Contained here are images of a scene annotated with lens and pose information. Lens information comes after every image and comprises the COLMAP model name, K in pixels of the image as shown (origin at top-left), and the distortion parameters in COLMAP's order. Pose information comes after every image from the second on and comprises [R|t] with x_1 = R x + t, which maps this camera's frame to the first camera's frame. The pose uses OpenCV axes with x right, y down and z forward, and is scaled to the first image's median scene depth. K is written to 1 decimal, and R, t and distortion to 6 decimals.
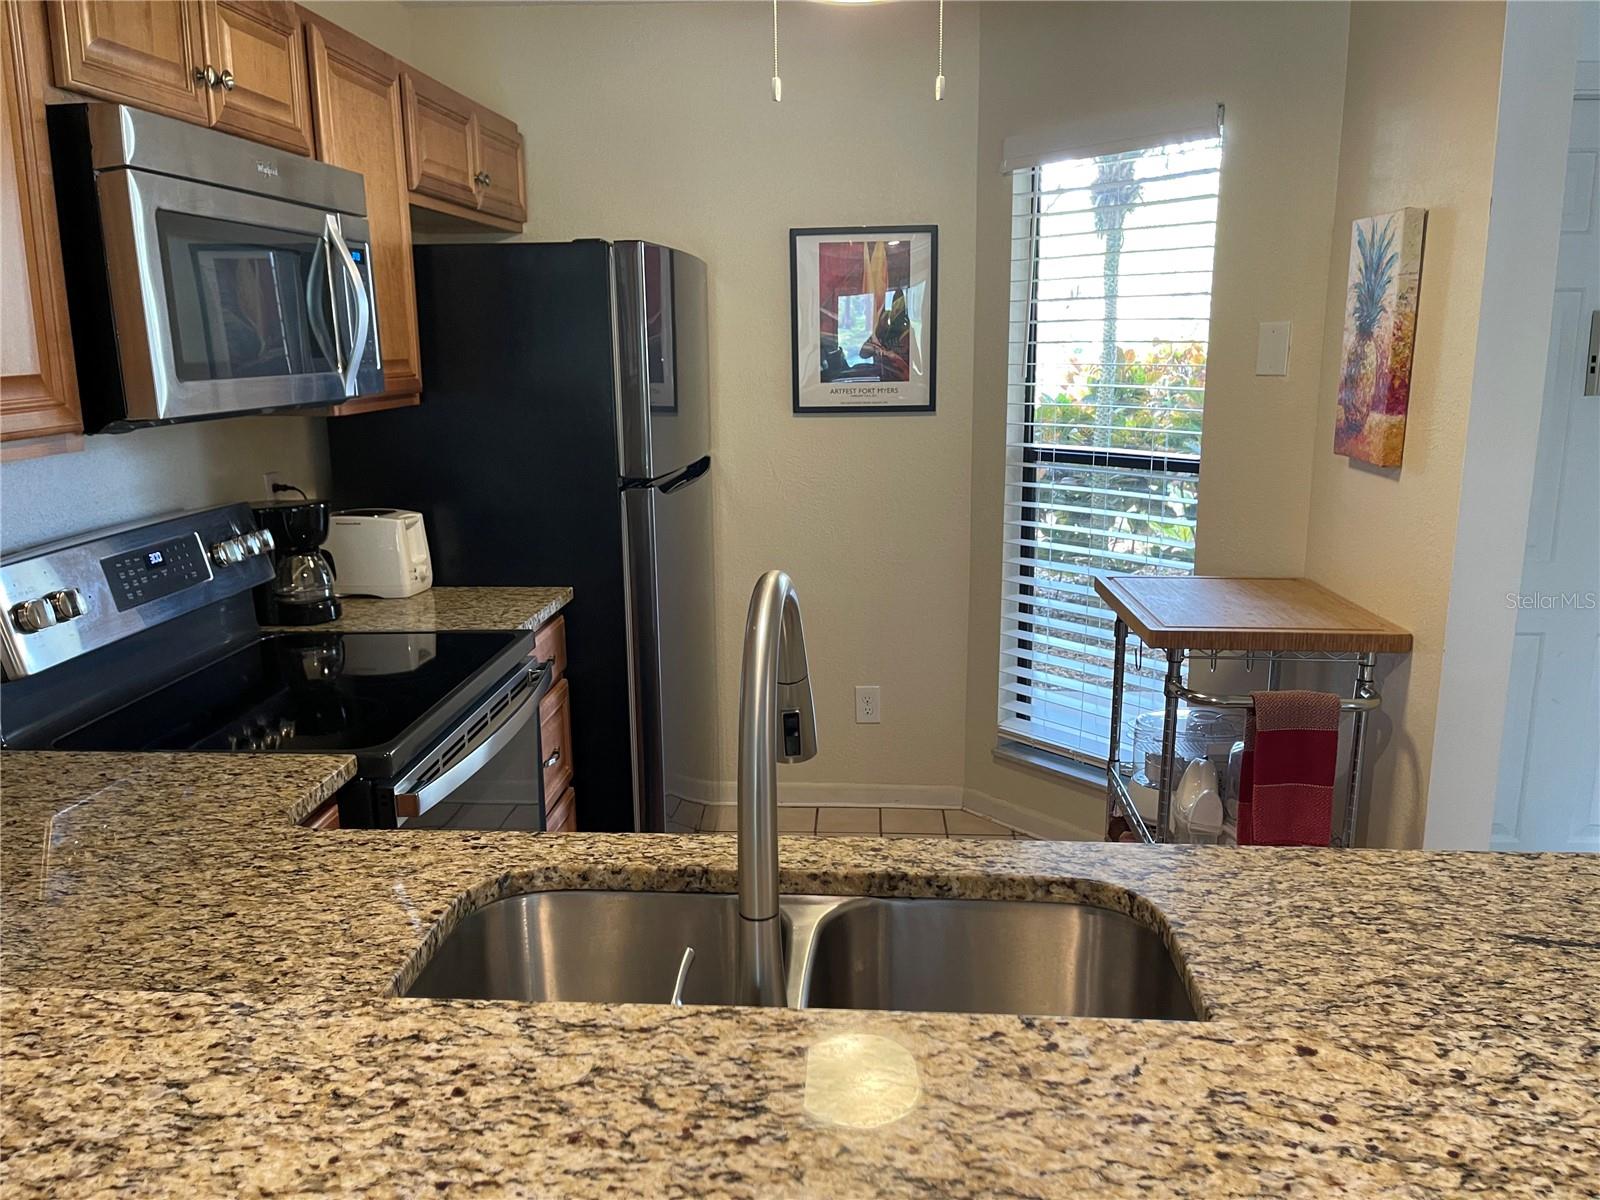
lens RADIAL K [[1211.7, 0, 795.1], [0, 1211.7, 616.8], [0, 0, 1]] dist [0.064832, -0.088105]
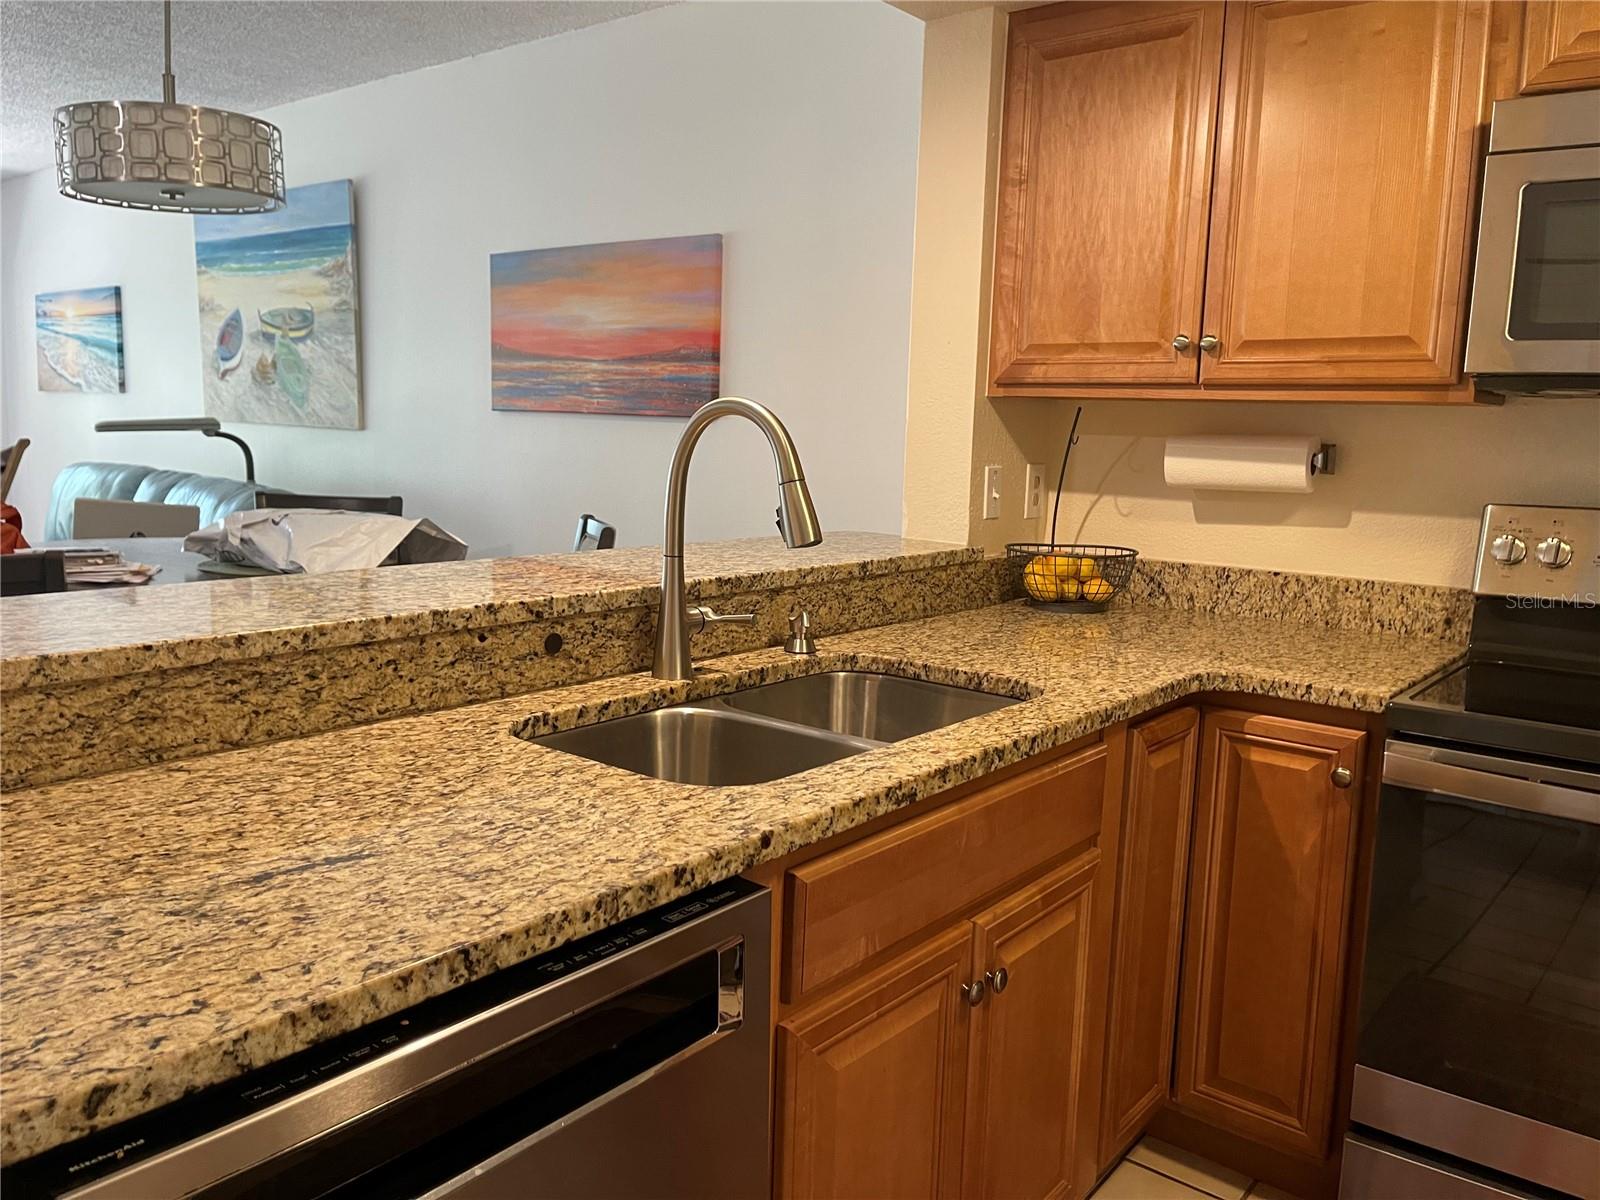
lens RADIAL K [[1211.7, 0, 793.3], [0, 1211.7, 587.3], [0, 0, 1]] dist [0.064832, -0.088105]
pose [[-0.570974, 0.105623, -0.814145, 0.972070], [-0.208988, 0.940319, 0.268559, -0.186491], [0.793923, 0.323487, -0.514823, 1.441288]]
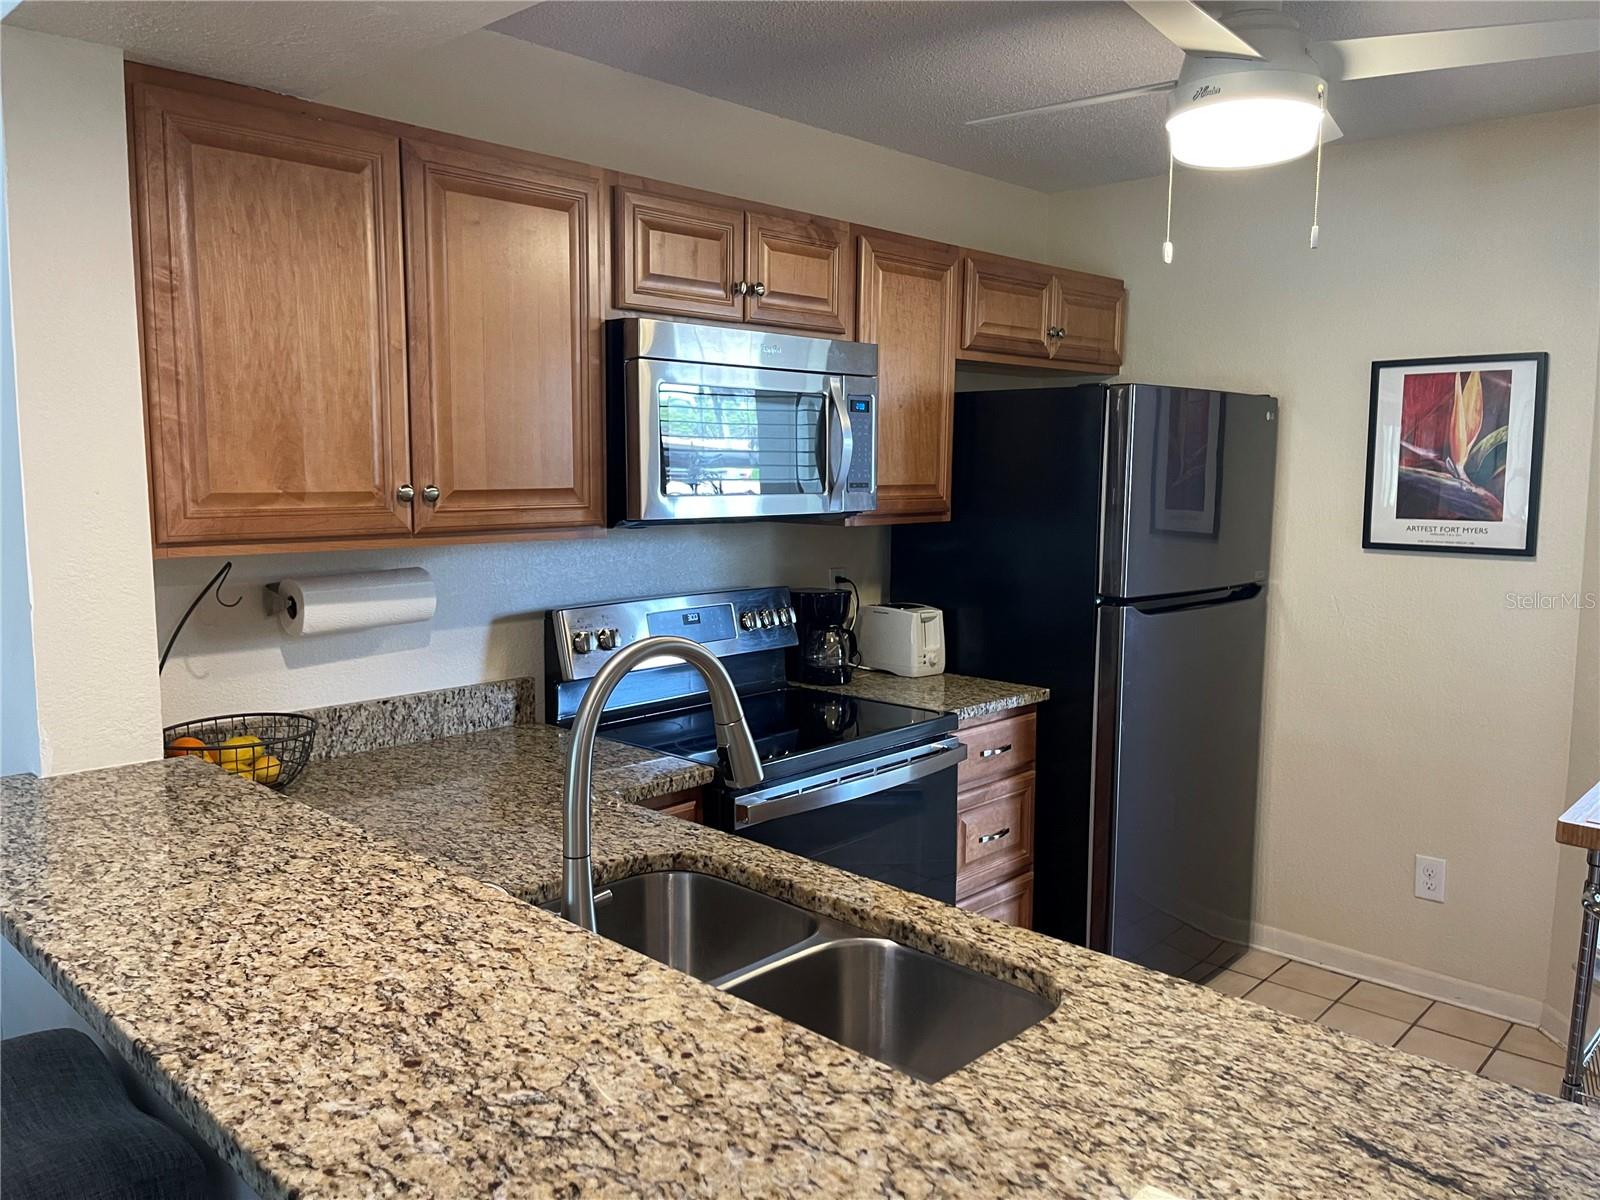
lens RADIAL K [[1211.7, 0, 795.7], [0, 1211.7, 606.4], [0, 0, 1]] dist [0.064832, -0.088105]
pose [[0.769054, 0.092663, -0.632432, 0.719142], [-0.158415, 0.986198, -0.048141, -0.019052], [0.619242, 0.137209, 0.773119, -0.021003]]
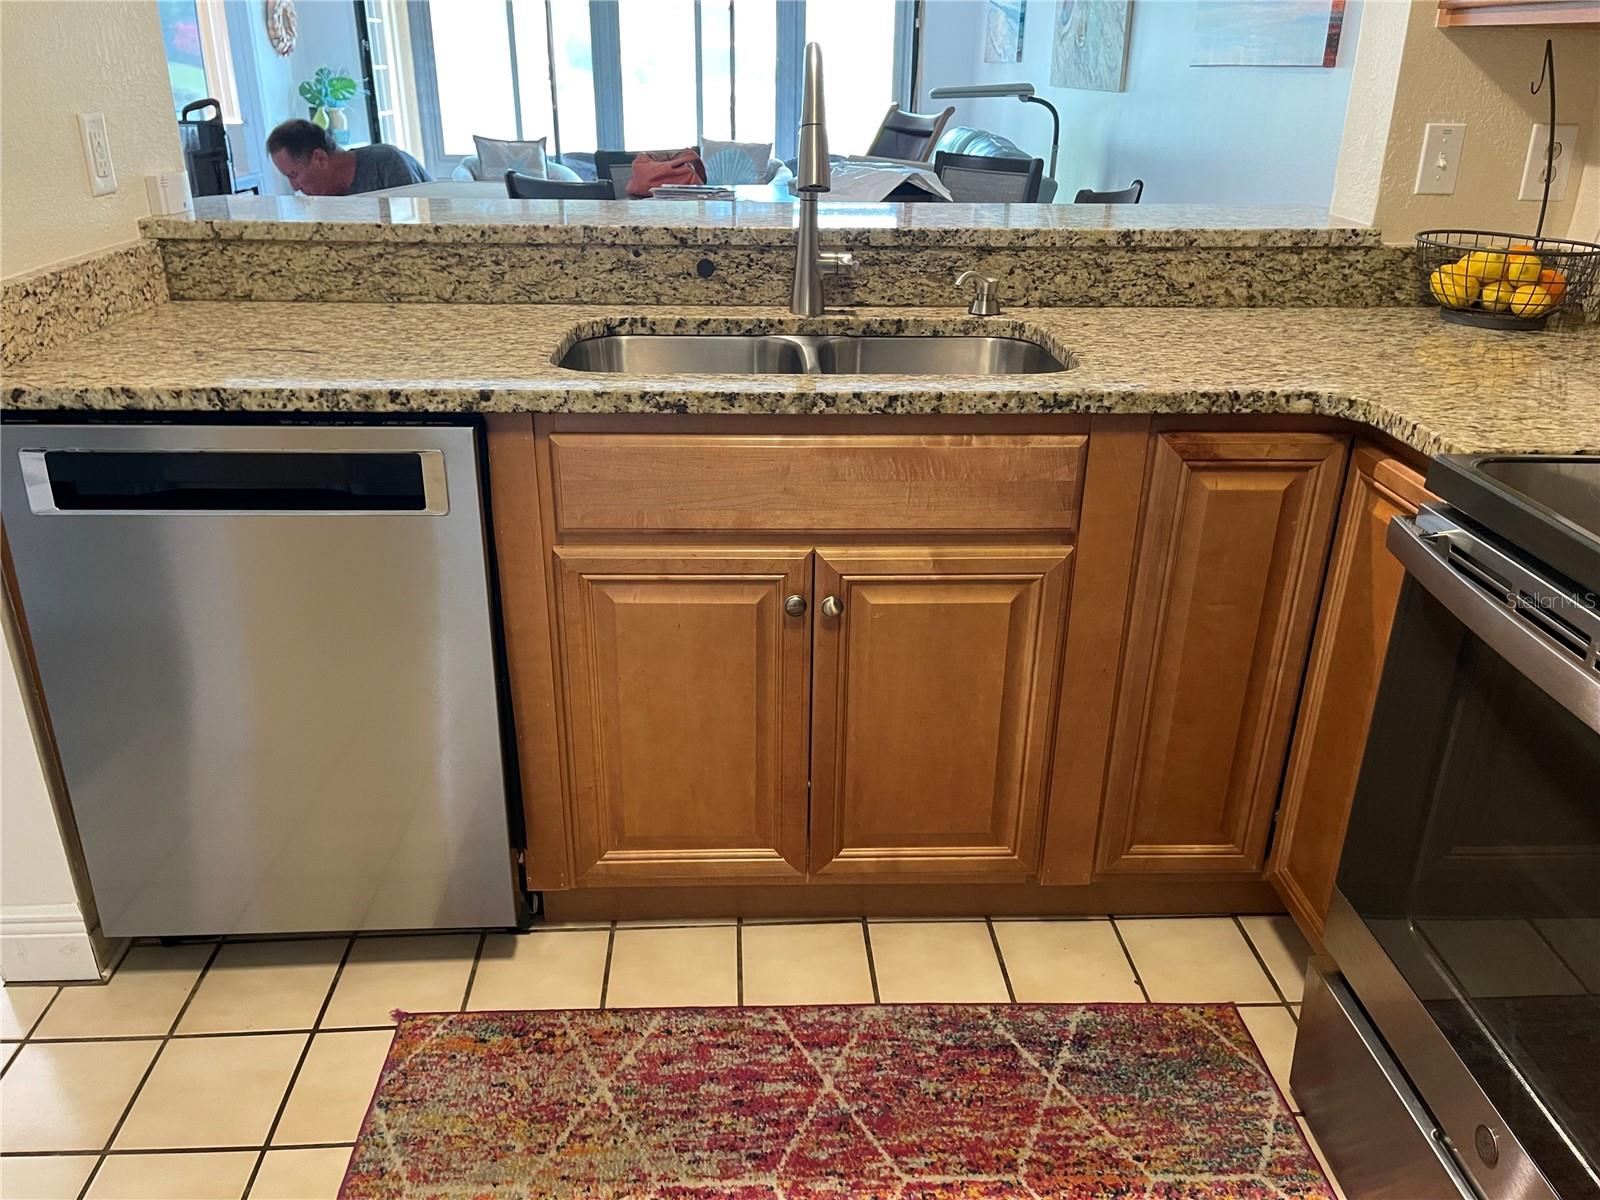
lens RADIAL K [[1211.7, 0, 798.7], [0, 1211.7, 596.8], [0, 0, 1]] dist [0.064832, -0.088105]
pose [[-0.994912, 0.042880, -0.091168, 0.167677], [-0.019967, 0.803035, 0.595598, -0.323789], [0.098750, 0.594388, -0.798093, 2.082556]]
